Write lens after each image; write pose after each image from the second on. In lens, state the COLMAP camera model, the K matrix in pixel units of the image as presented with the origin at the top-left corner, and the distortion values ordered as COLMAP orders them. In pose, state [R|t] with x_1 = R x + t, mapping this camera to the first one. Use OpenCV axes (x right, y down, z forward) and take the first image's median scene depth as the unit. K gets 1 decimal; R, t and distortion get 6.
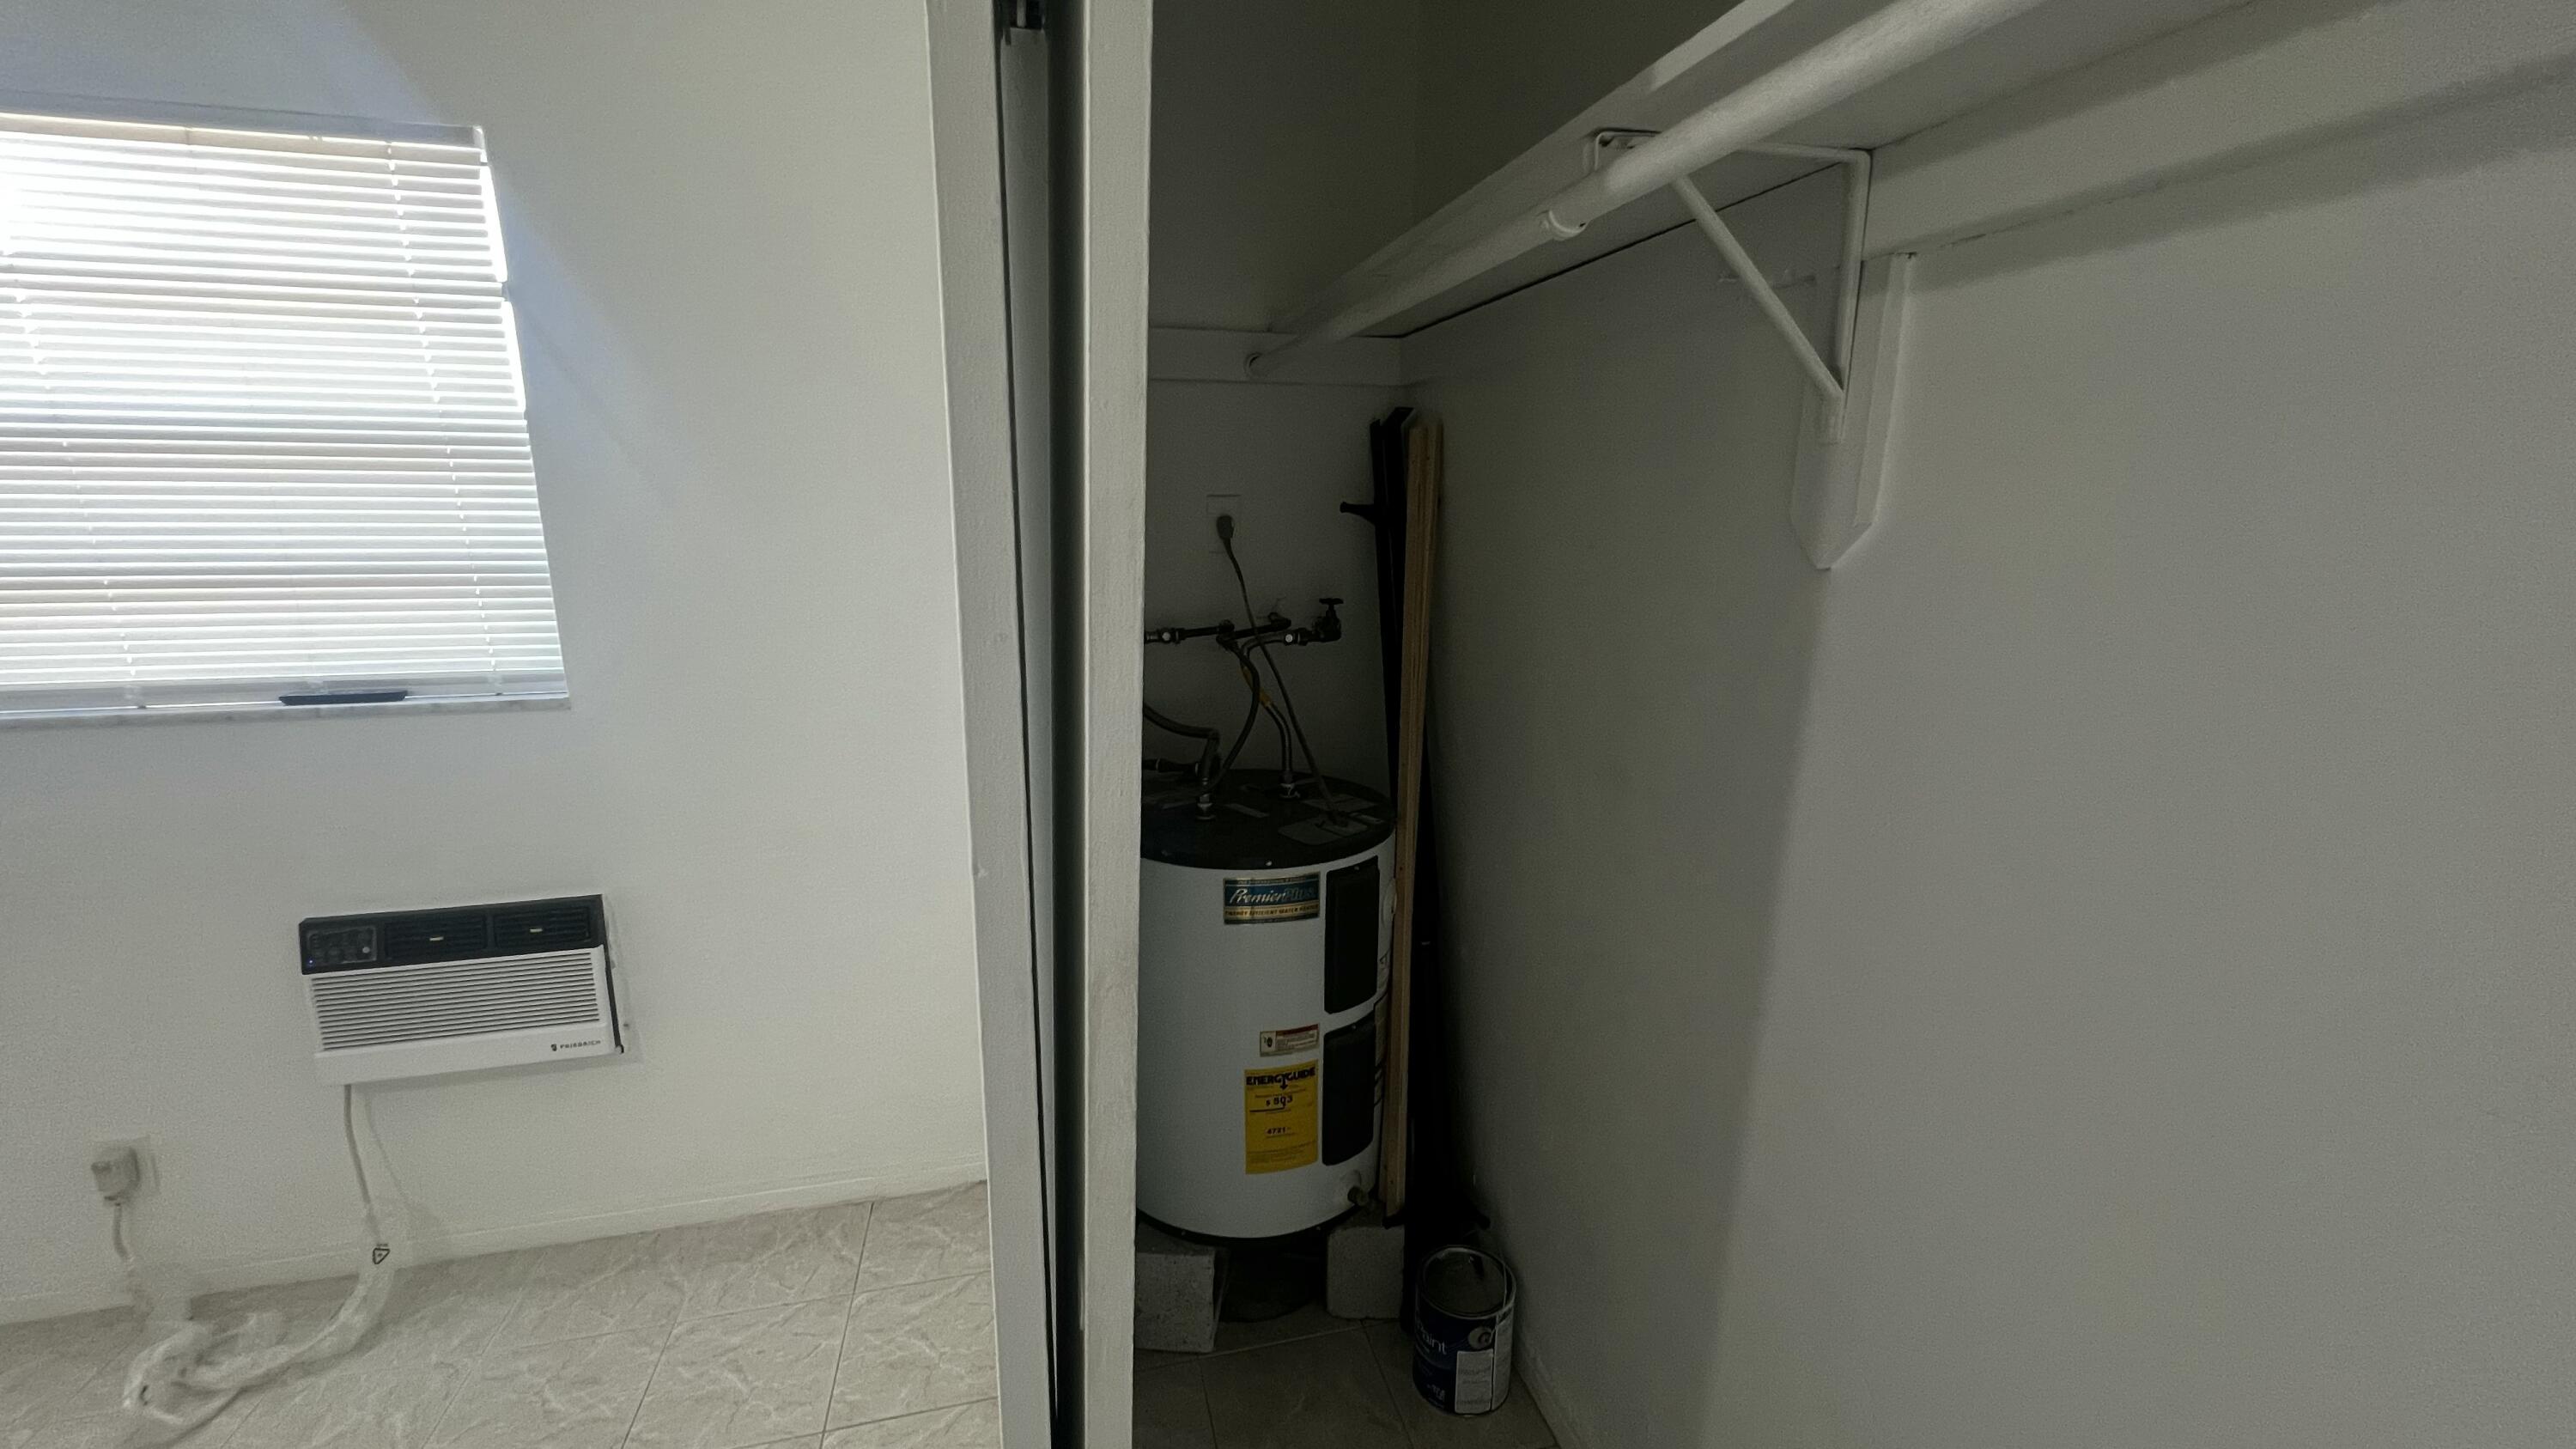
lens RADIAL K [[1015.6, 0, 1300.0], [0, 1015.6, 718.8], [0, 0, 1]] dist [-0.000475, 0.000076]
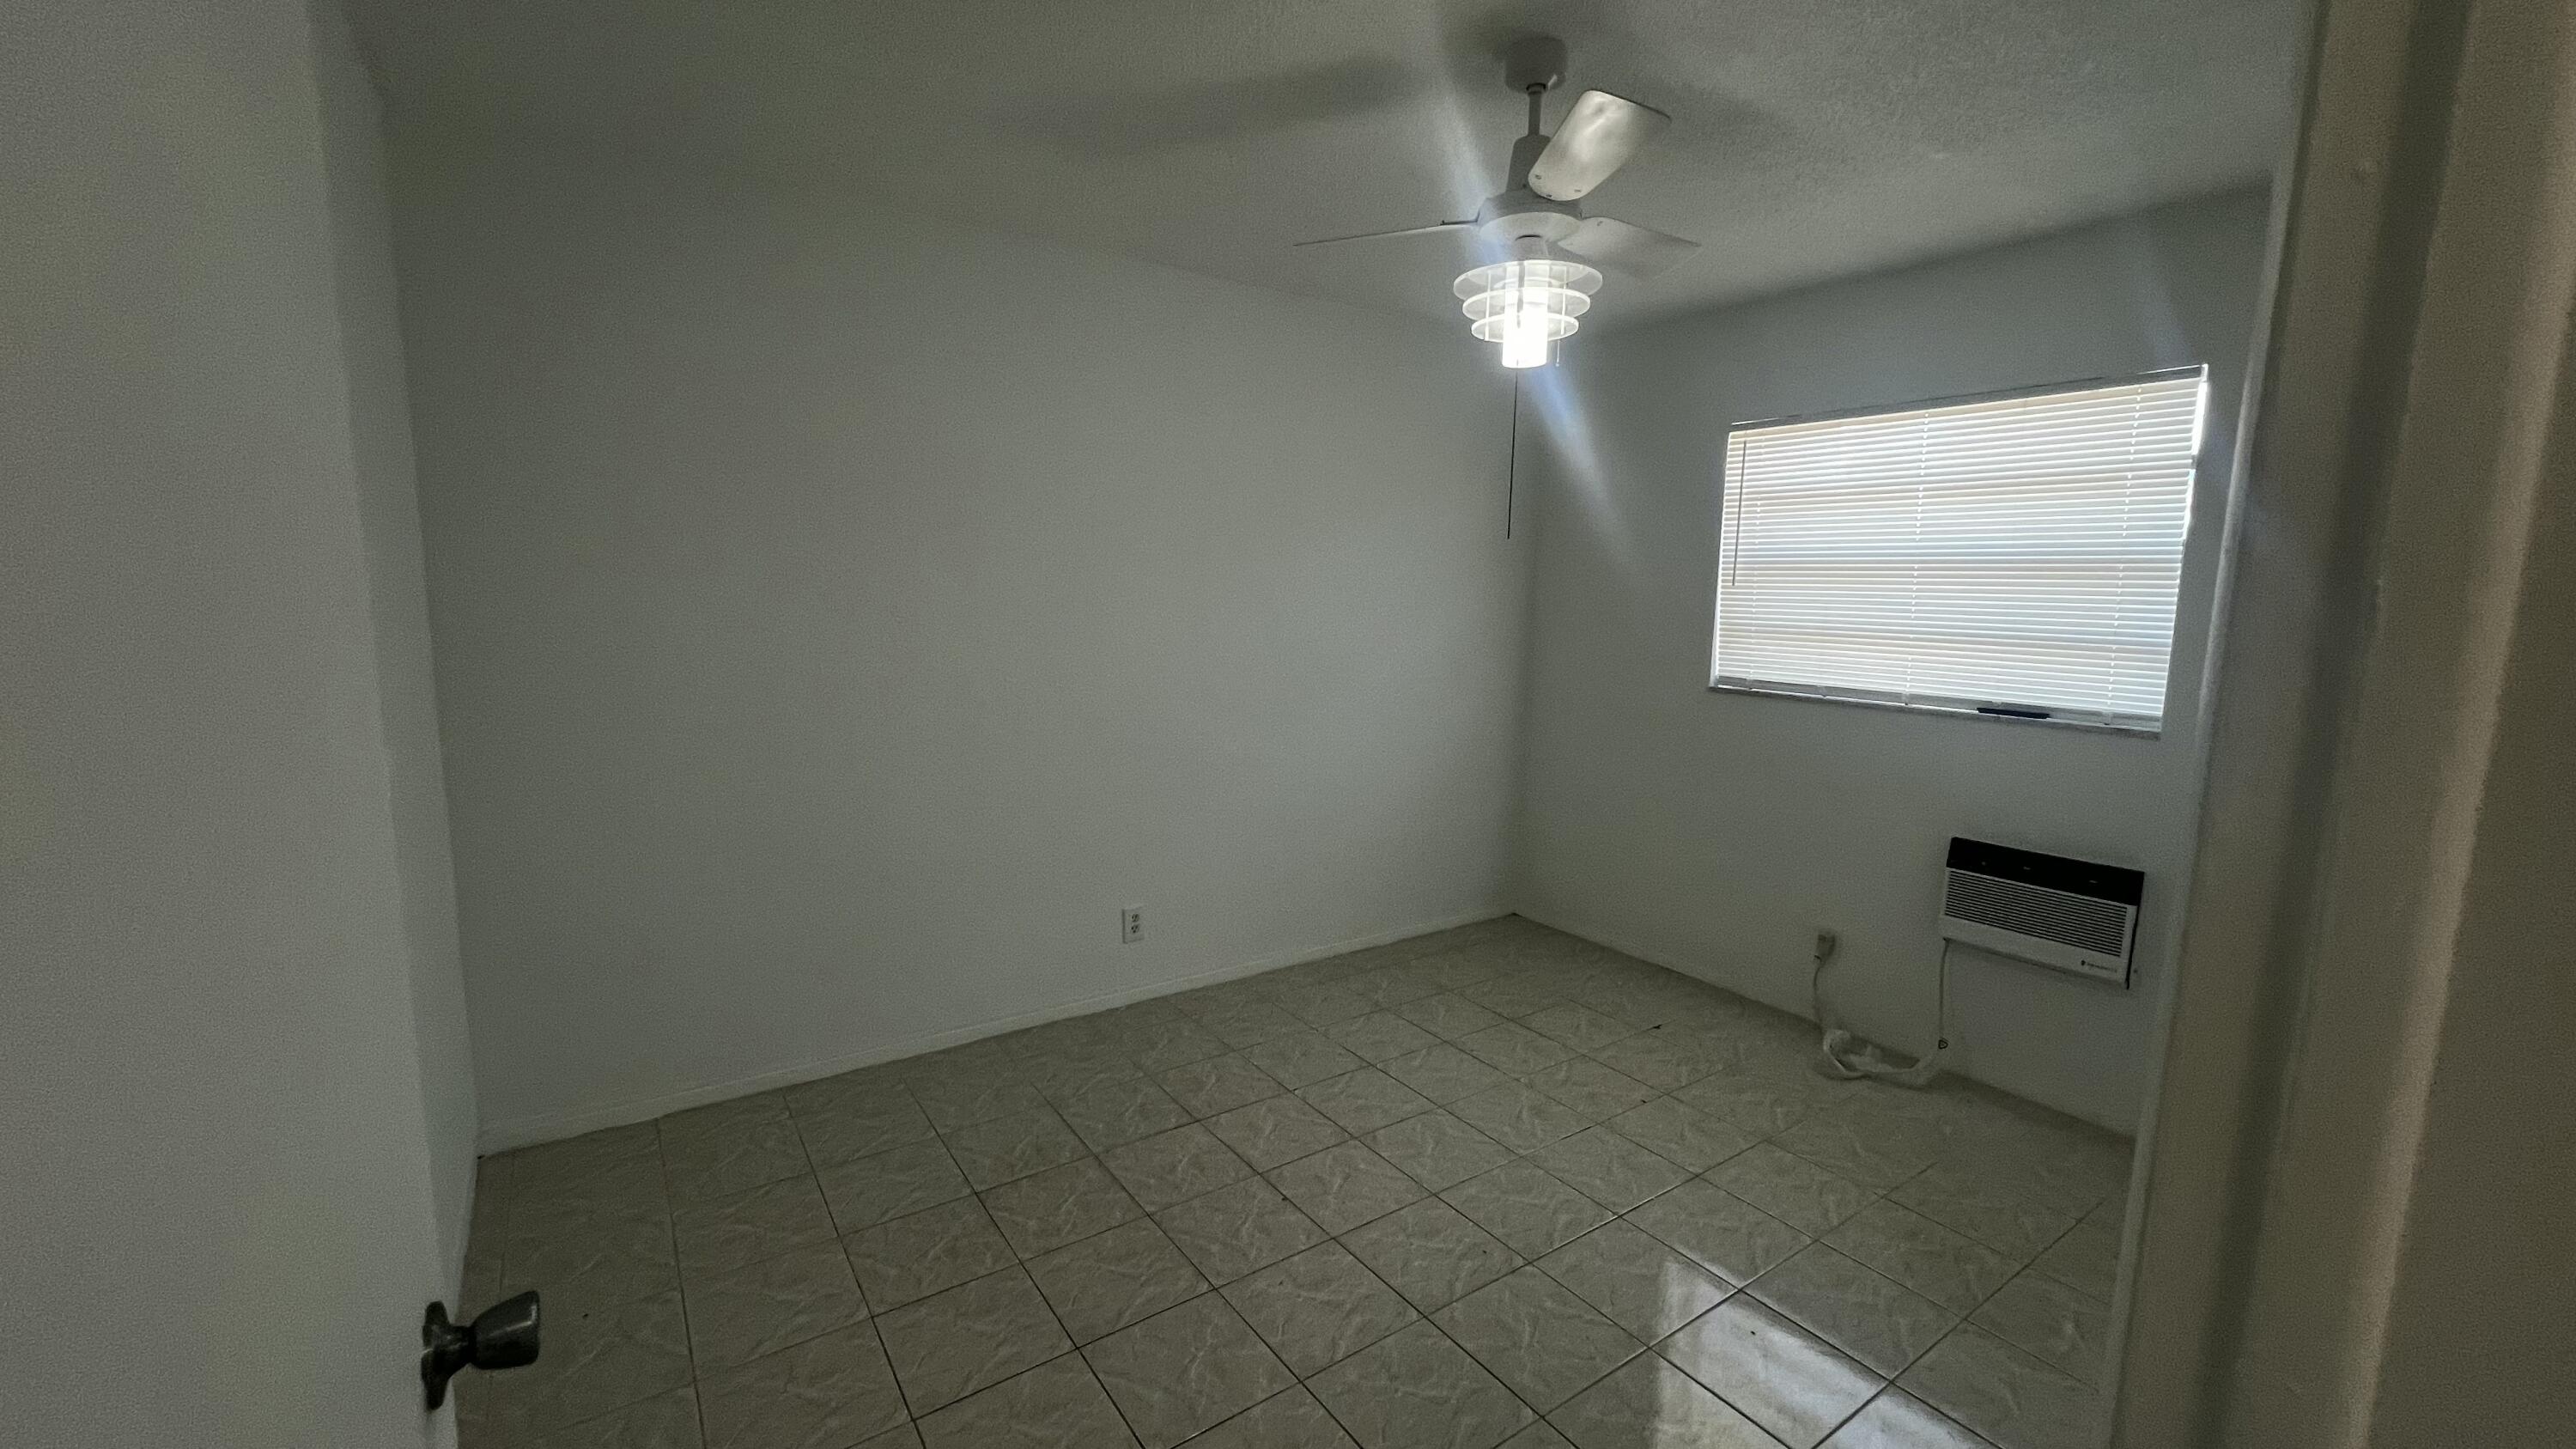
lens RADIAL K [[1015.6, 0, 1288.6], [0, 1015.6, 718.5], [0, 0, 1]] dist [-0.000475, 0.000076]
pose [[0.302629, 0.127904, -0.944487, 0.274785], [-0.209735, 0.975601, 0.064915, 0.127712], [0.929746, 0.178447, 0.322071, -0.636832]]
